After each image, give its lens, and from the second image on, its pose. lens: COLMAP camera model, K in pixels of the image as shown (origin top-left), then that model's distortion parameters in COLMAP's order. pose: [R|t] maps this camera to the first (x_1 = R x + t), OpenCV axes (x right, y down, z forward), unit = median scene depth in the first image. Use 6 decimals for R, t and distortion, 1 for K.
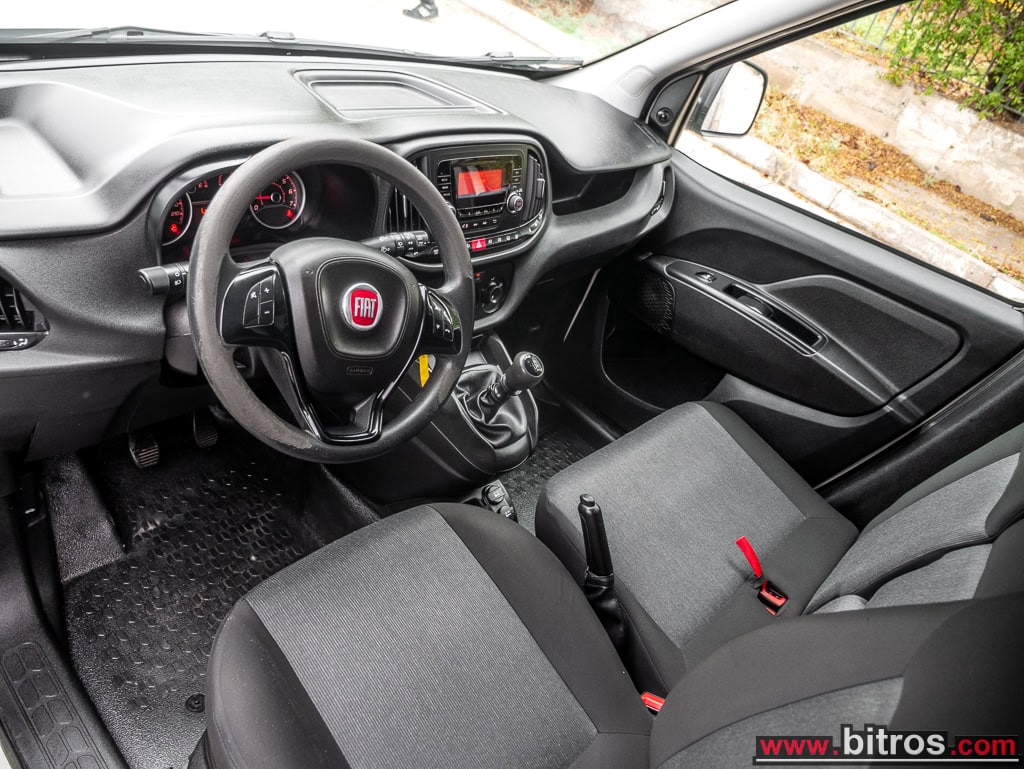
lens RADIAL K [[723.6, 0, 509.8], [0, 723.6, 389.2], [0, 0, 1]] dist [-0.029345, 0.003578]
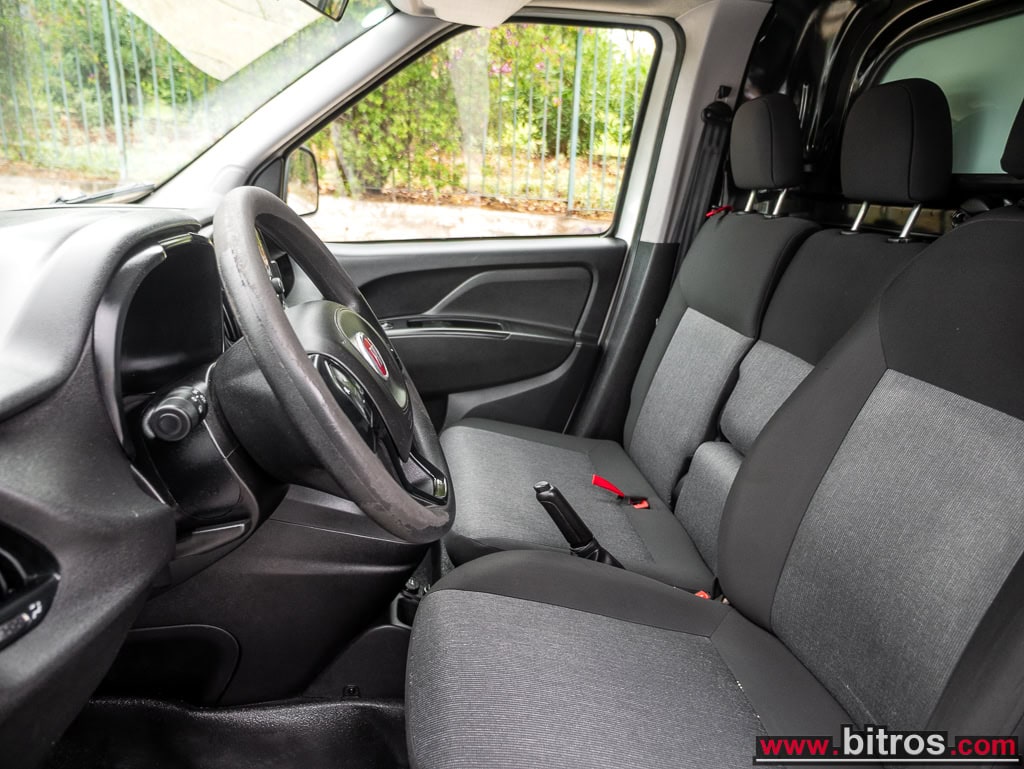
lens RADIAL K [[723.6, 0, 509.8], [0, 723.6, 389.2], [0, 0, 1]] dist [-0.029345, 0.003578]
pose [[0.612129, -0.434212, 0.660877, -0.389364], [0.558288, 0.829185, 0.027688, -0.009054], [-0.560012, 0.352011, 0.749984, 0.165842]]
